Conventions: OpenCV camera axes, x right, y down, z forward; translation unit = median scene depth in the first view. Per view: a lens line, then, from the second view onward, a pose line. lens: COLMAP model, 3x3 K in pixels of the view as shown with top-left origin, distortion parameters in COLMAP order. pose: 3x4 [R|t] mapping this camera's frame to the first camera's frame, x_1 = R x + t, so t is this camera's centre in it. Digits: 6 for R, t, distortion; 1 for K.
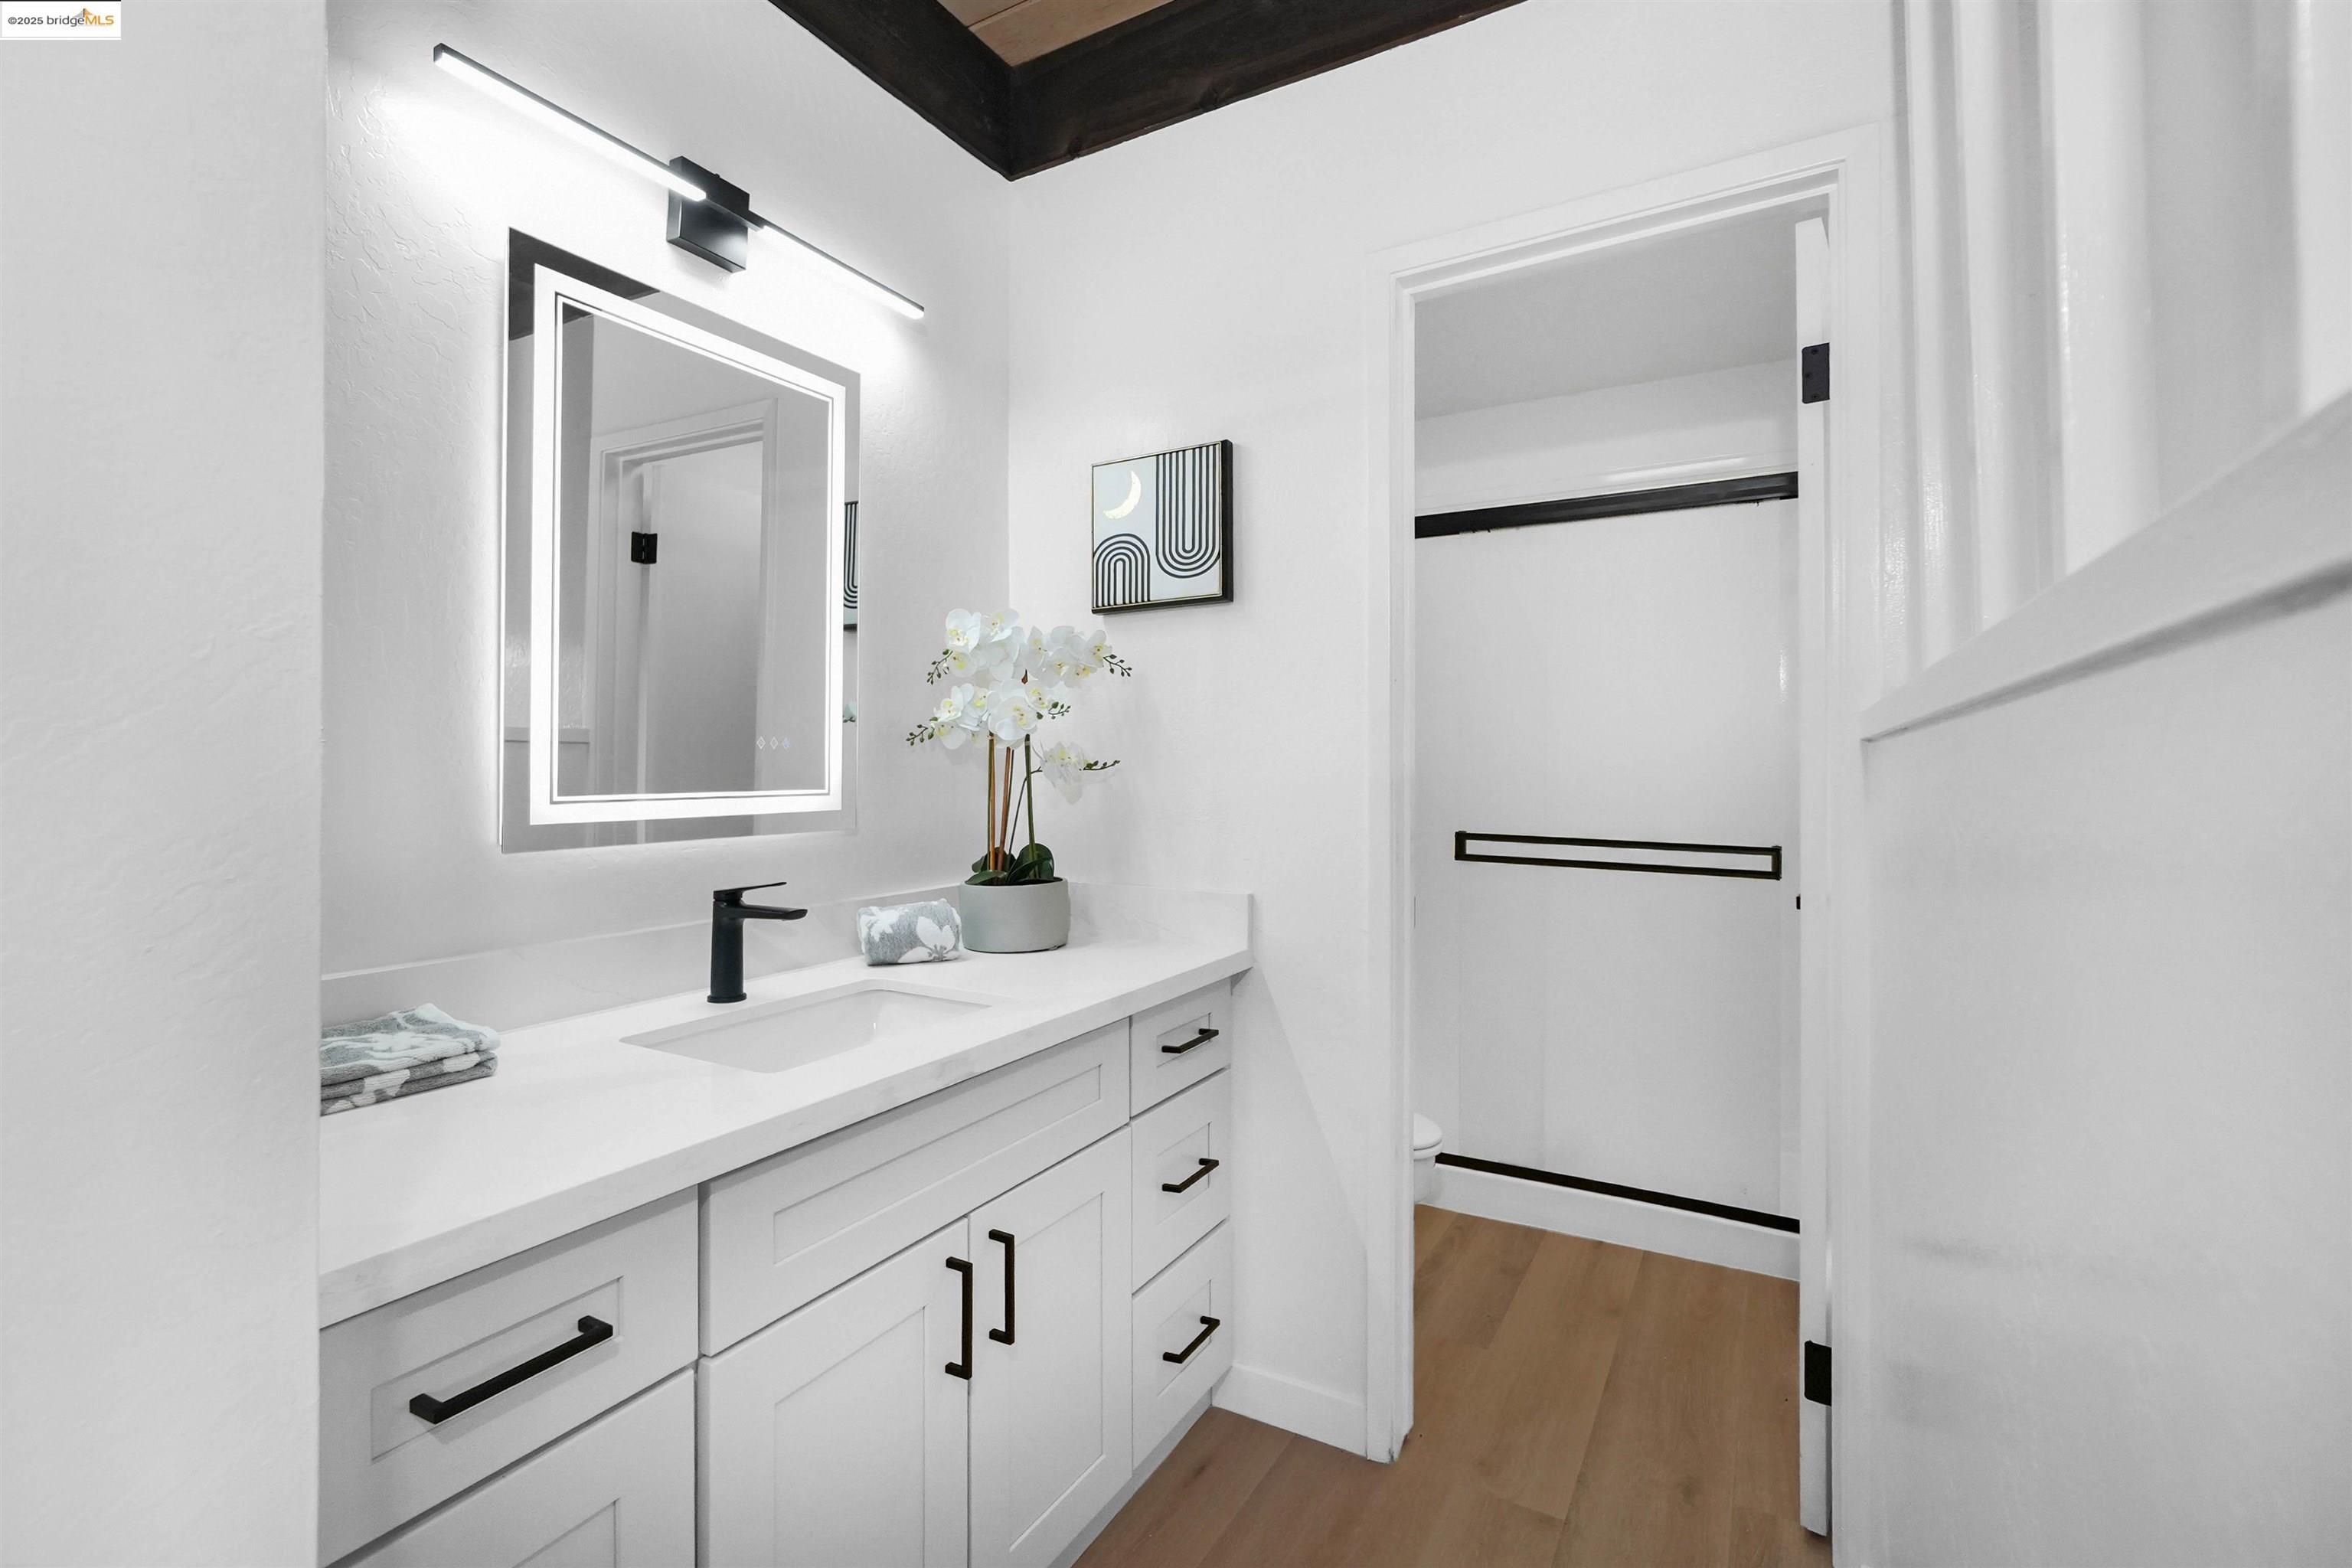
lens RADIAL K [[1056.8, 0, 1164.3], [0, 1056.8, 747.0], [0, 0, 1]] dist [-0.002540, 0.000012]
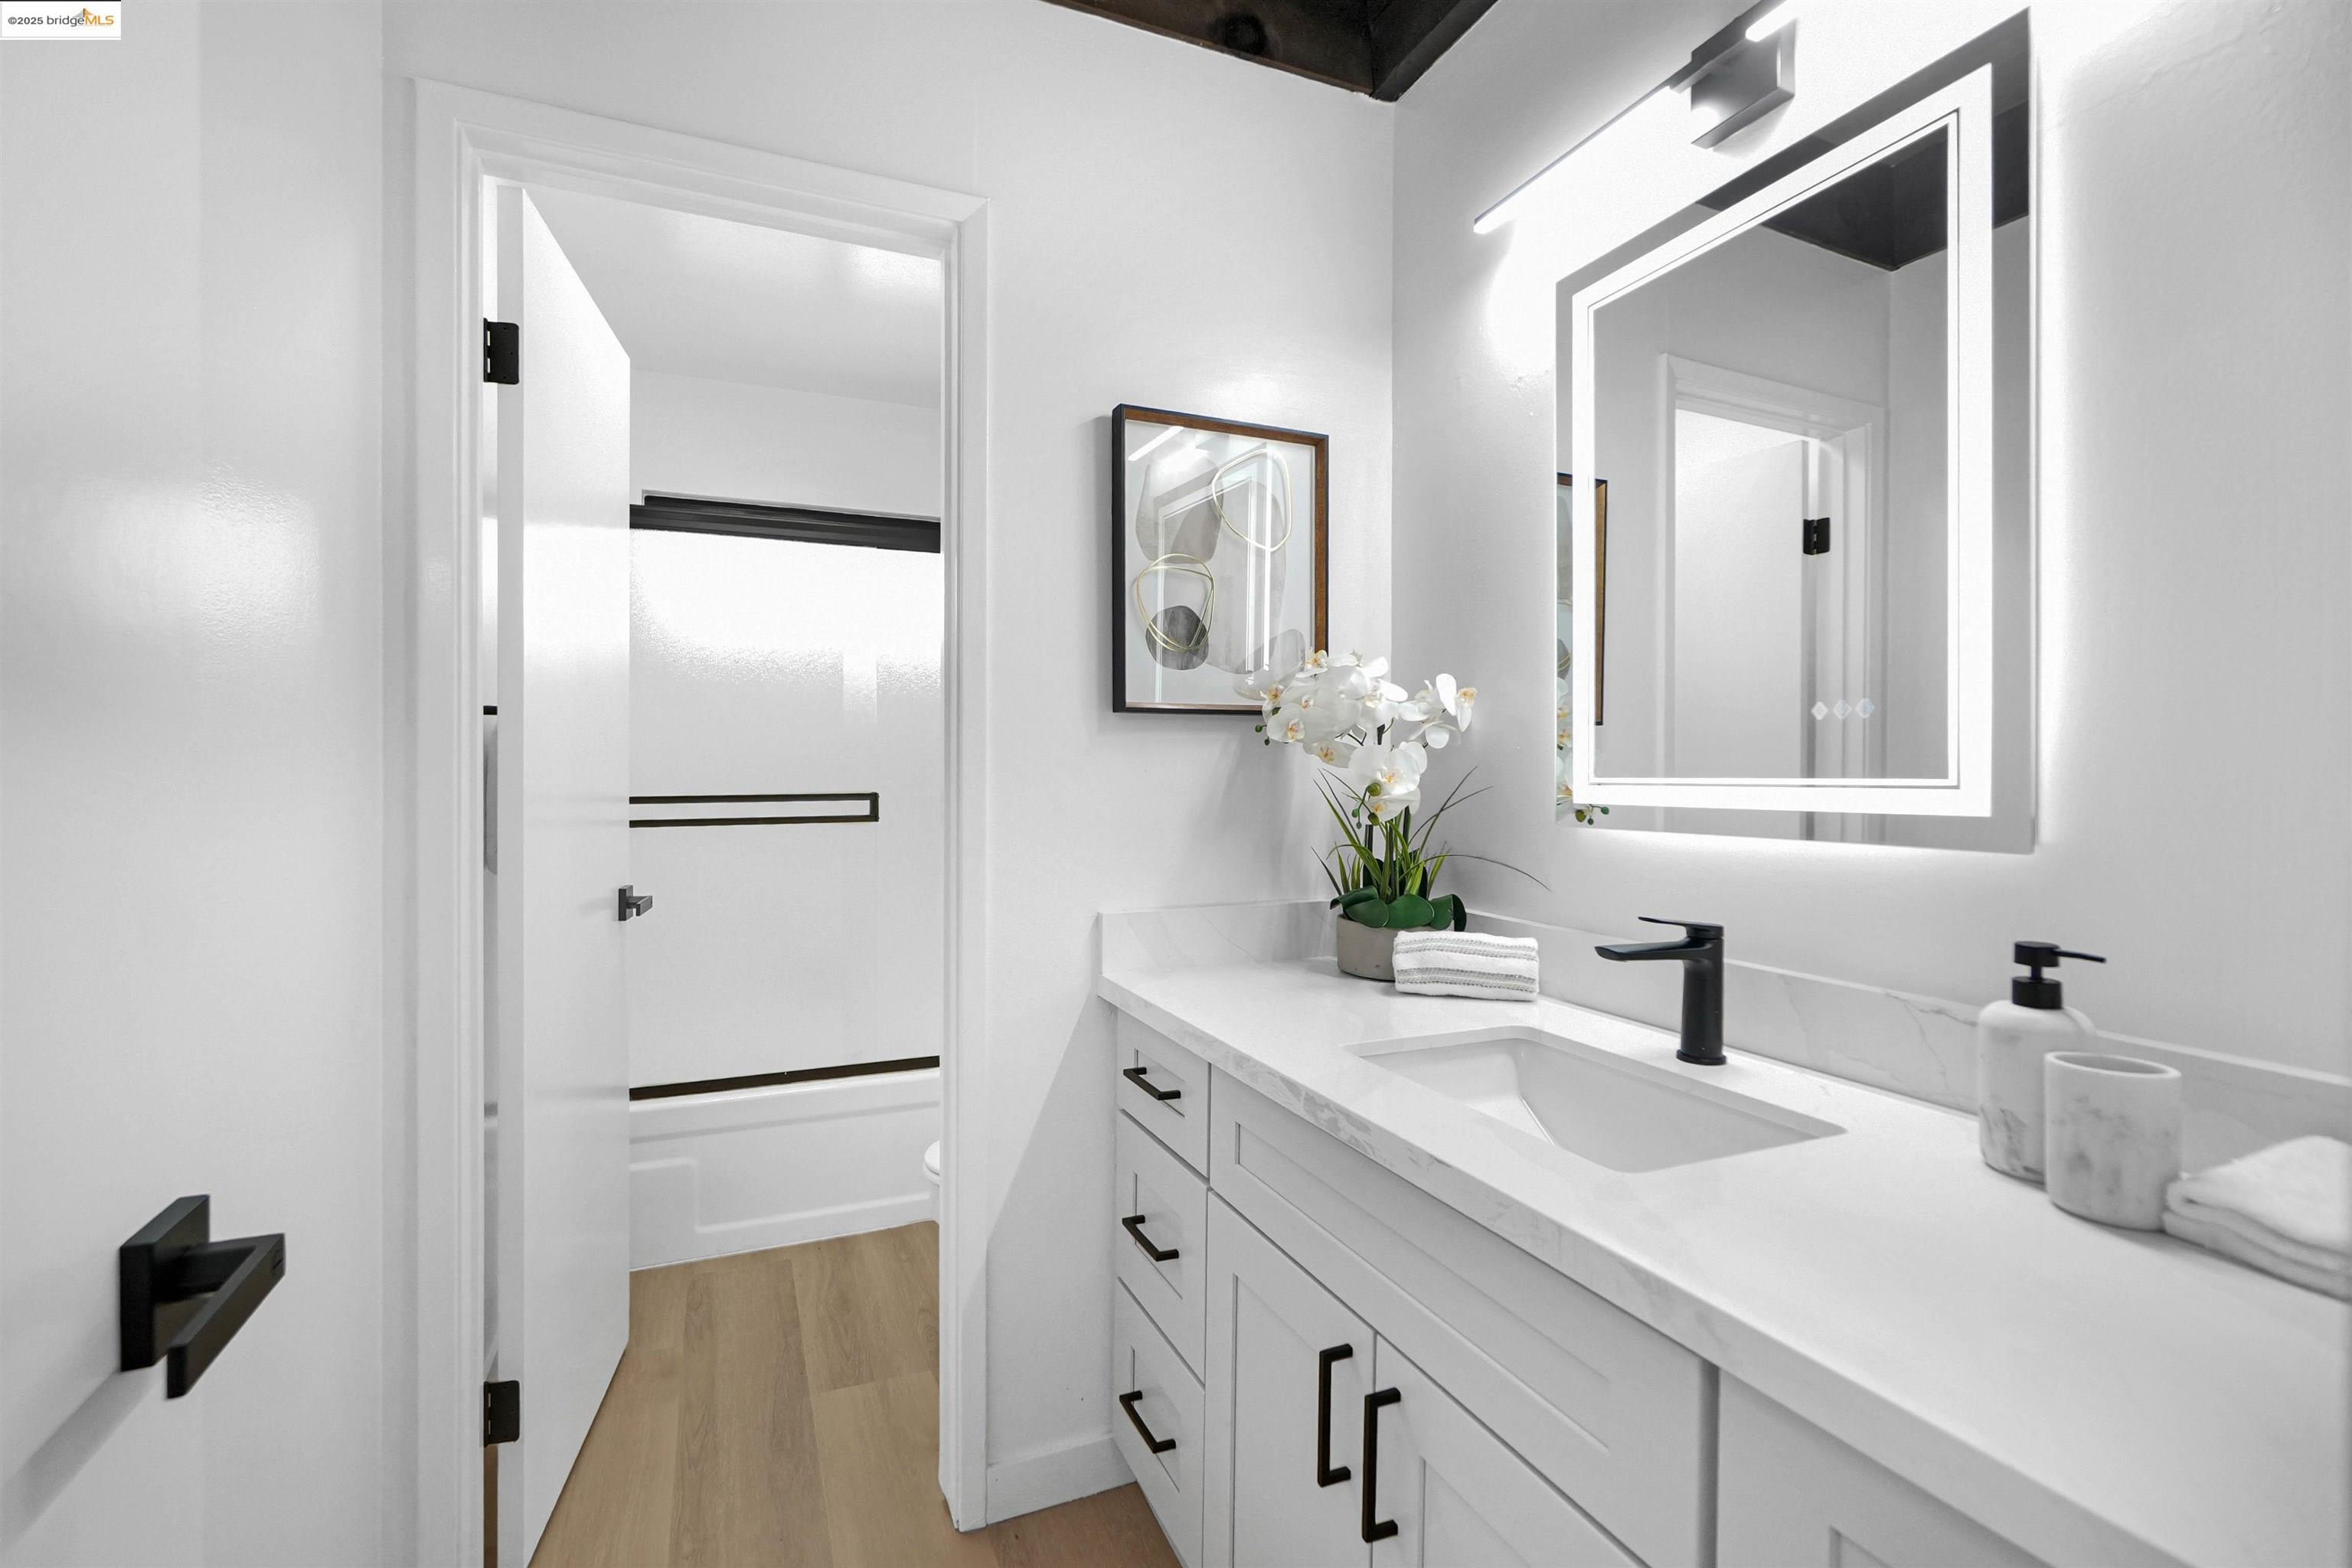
lens RADIAL K [[1042.9, 0, 1151.8], [0, 1042.9, 780.4], [0, 0, 1]] dist [-0.003223, 0.000152]
pose [[-0.603212, 0.009893, -0.797520, 0.415619], [0.020014, 0.999796, -0.002737, 0.032919], [0.797330, -0.017613, -0.603286, 0.983869]]
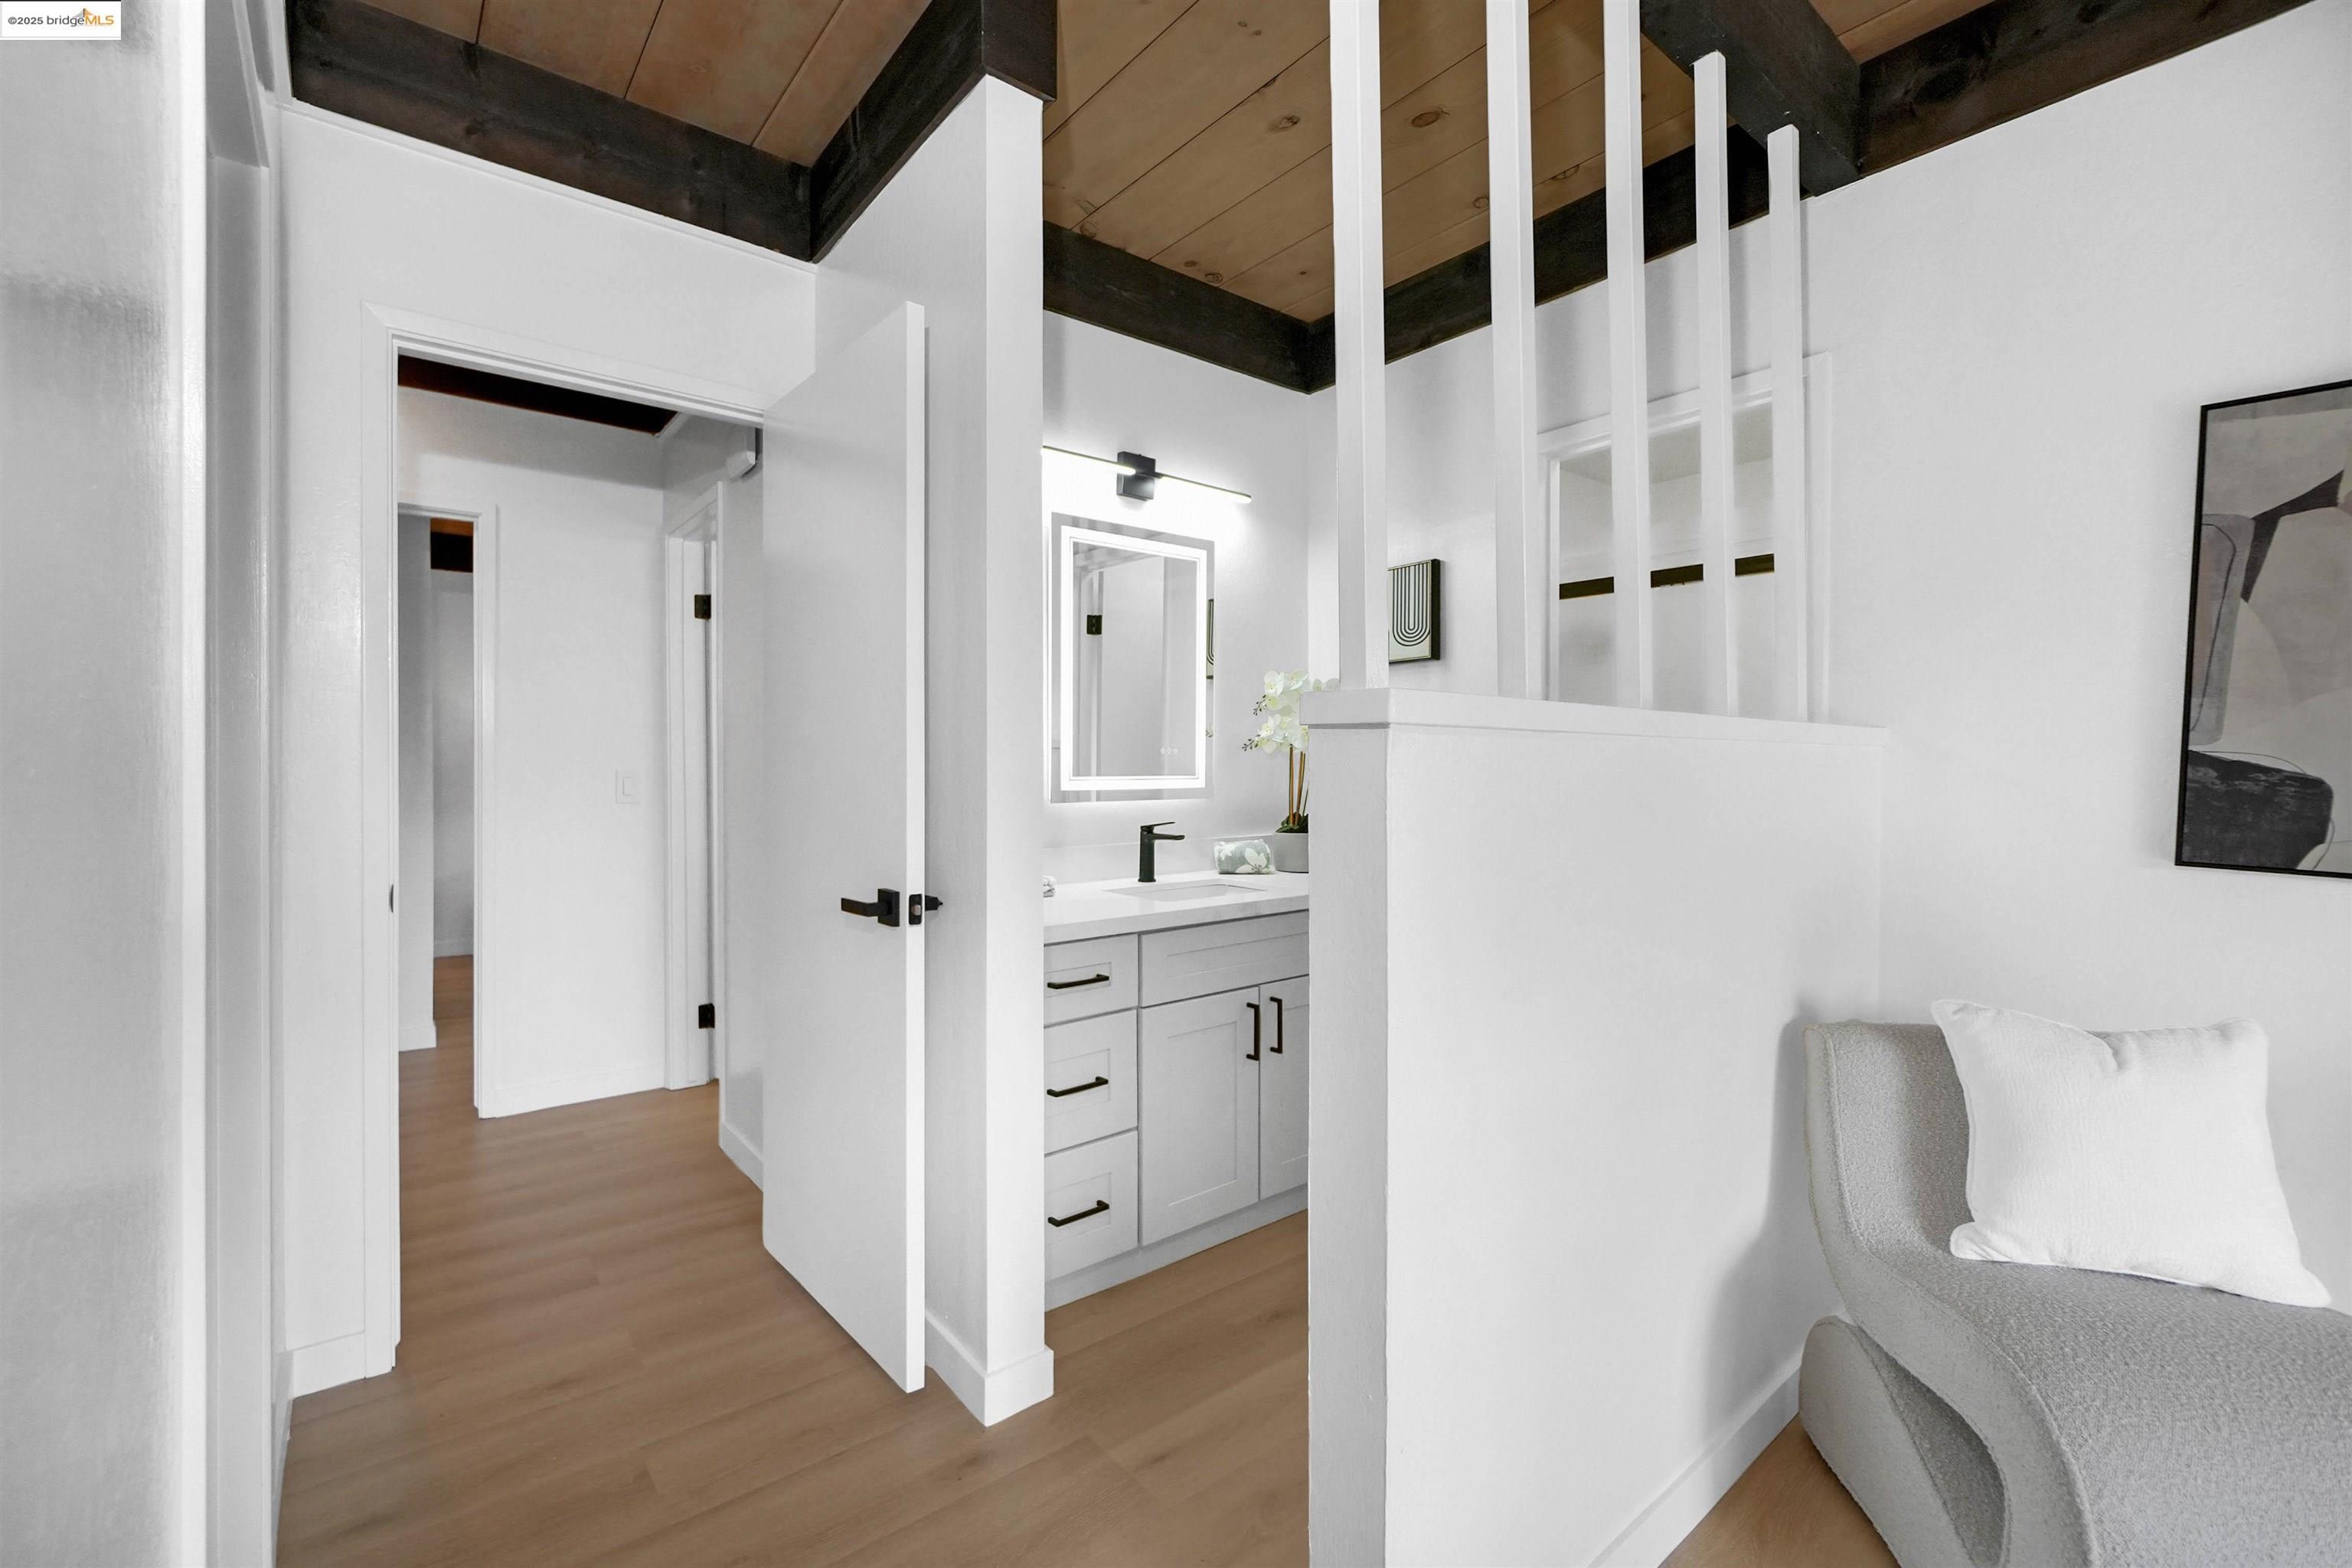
lens RADIAL K [[1007.6, 0, 1172.1], [0, 1007.6, 778.1], [0, 0, 1]] dist [0.002178, 0.000399]
pose [[0.935642, 0.006498, -0.352892, 0.251618], [0.004376, 0.999540, 0.030006, -0.008257], [0.352924, -0.029619, 0.935183, -0.634349]]
